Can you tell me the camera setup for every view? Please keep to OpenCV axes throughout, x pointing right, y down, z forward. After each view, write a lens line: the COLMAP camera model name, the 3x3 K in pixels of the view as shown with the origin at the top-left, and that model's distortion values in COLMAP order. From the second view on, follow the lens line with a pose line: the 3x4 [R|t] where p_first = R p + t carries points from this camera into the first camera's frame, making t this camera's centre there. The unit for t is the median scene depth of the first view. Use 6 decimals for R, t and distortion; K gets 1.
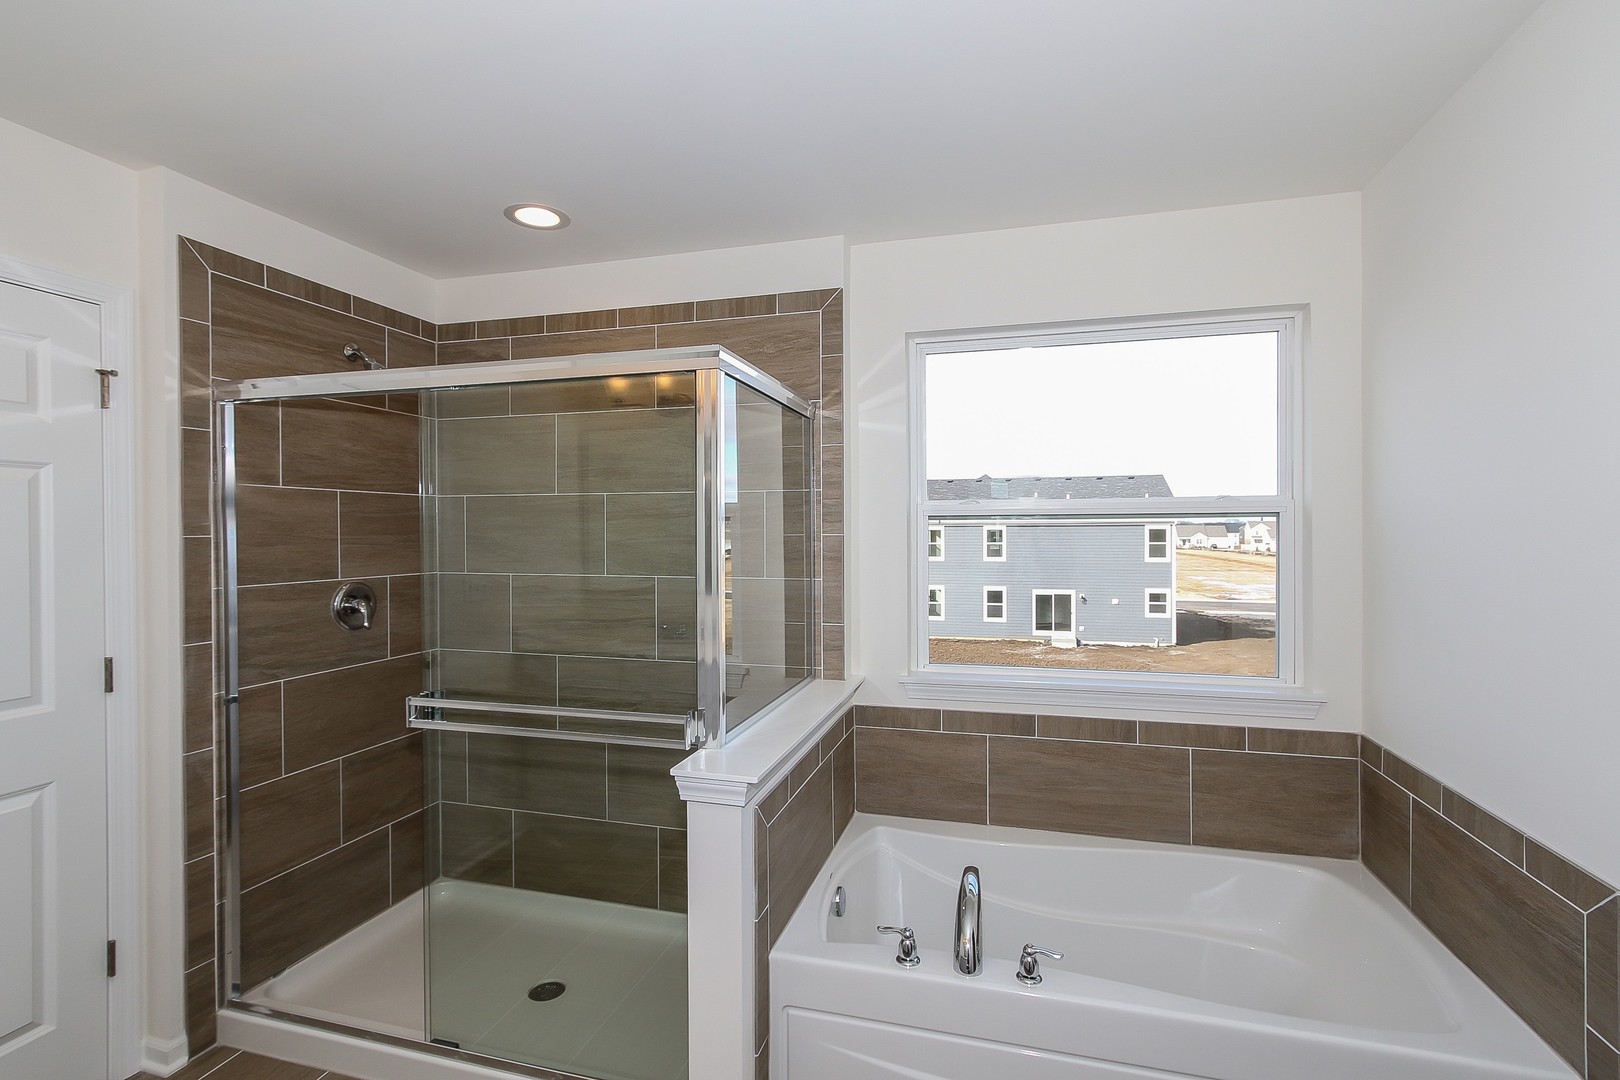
lens RADIAL K [[750.8, 0, 816.9], [0, 750.8, 535.1], [0, 0, 1]] dist [-0.020415, 0.018126]
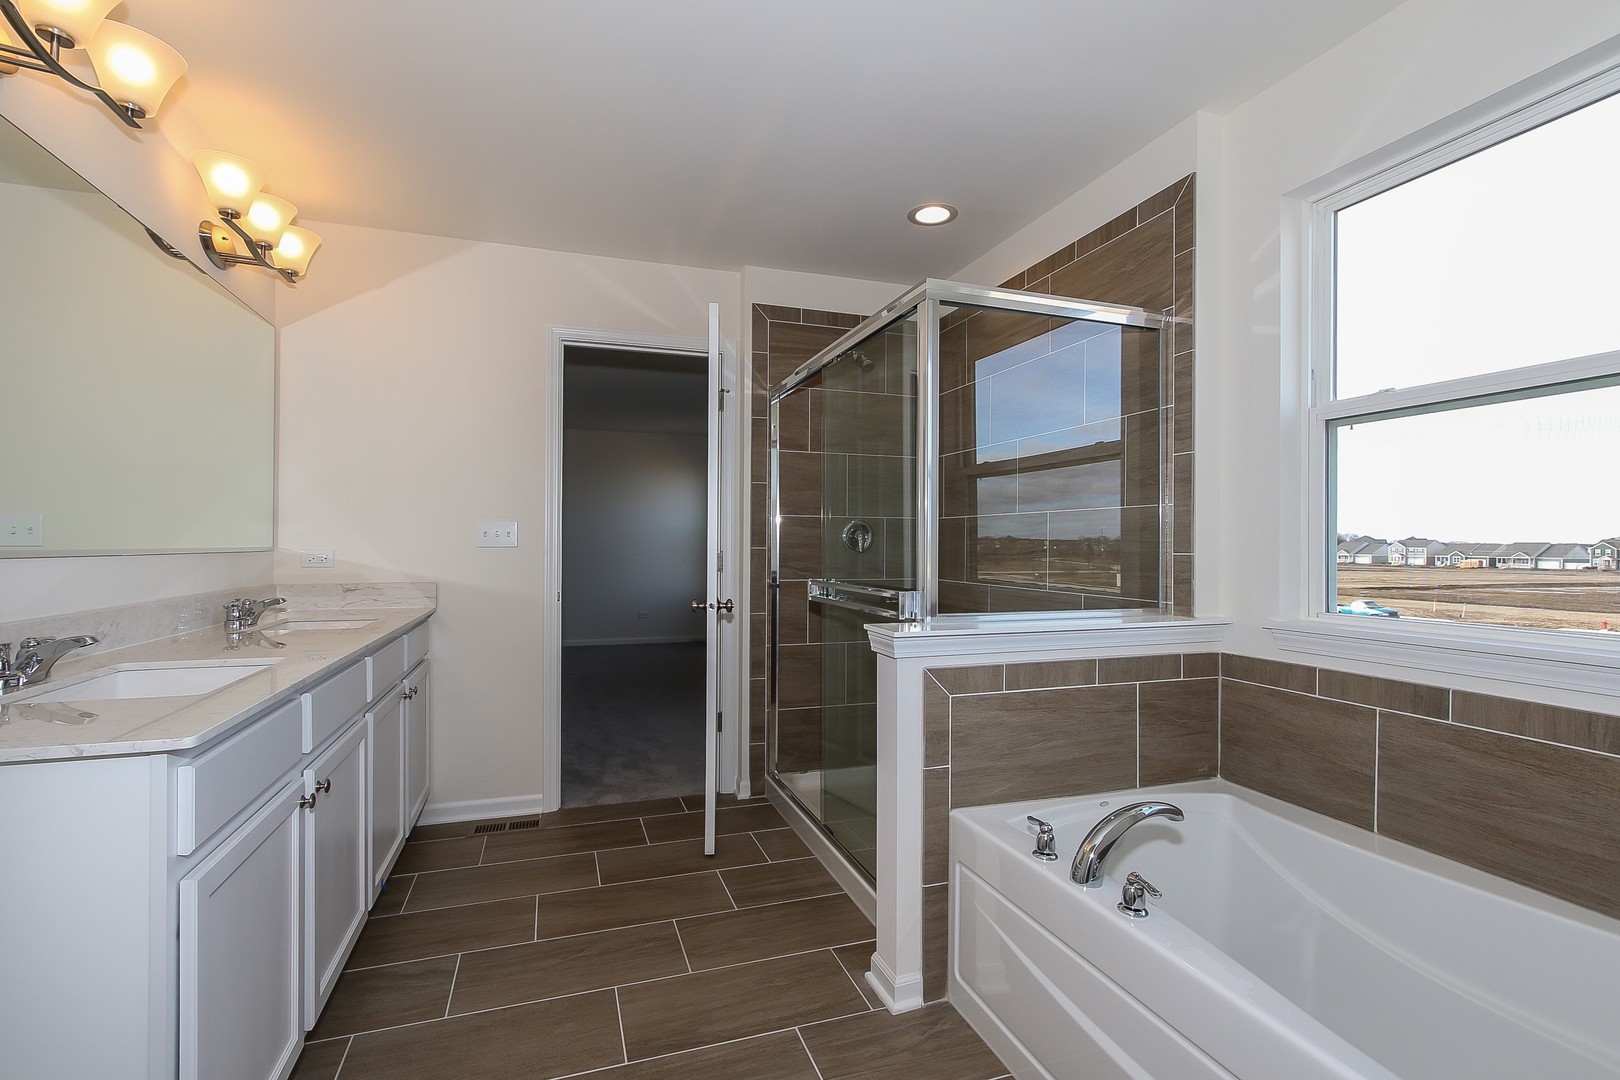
lens RADIAL K [[754.4, 0, 786.7], [0, 754.4, 540.4], [0, 0, 1]] dist [-0.000474, 0.000076]
pose [[0.552765, 0.008327, -0.833295, 0.519381], [-0.013535, 0.999908, 0.001014, 0.110331], [0.833227, 0.010718, 0.552827, 0.115523]]
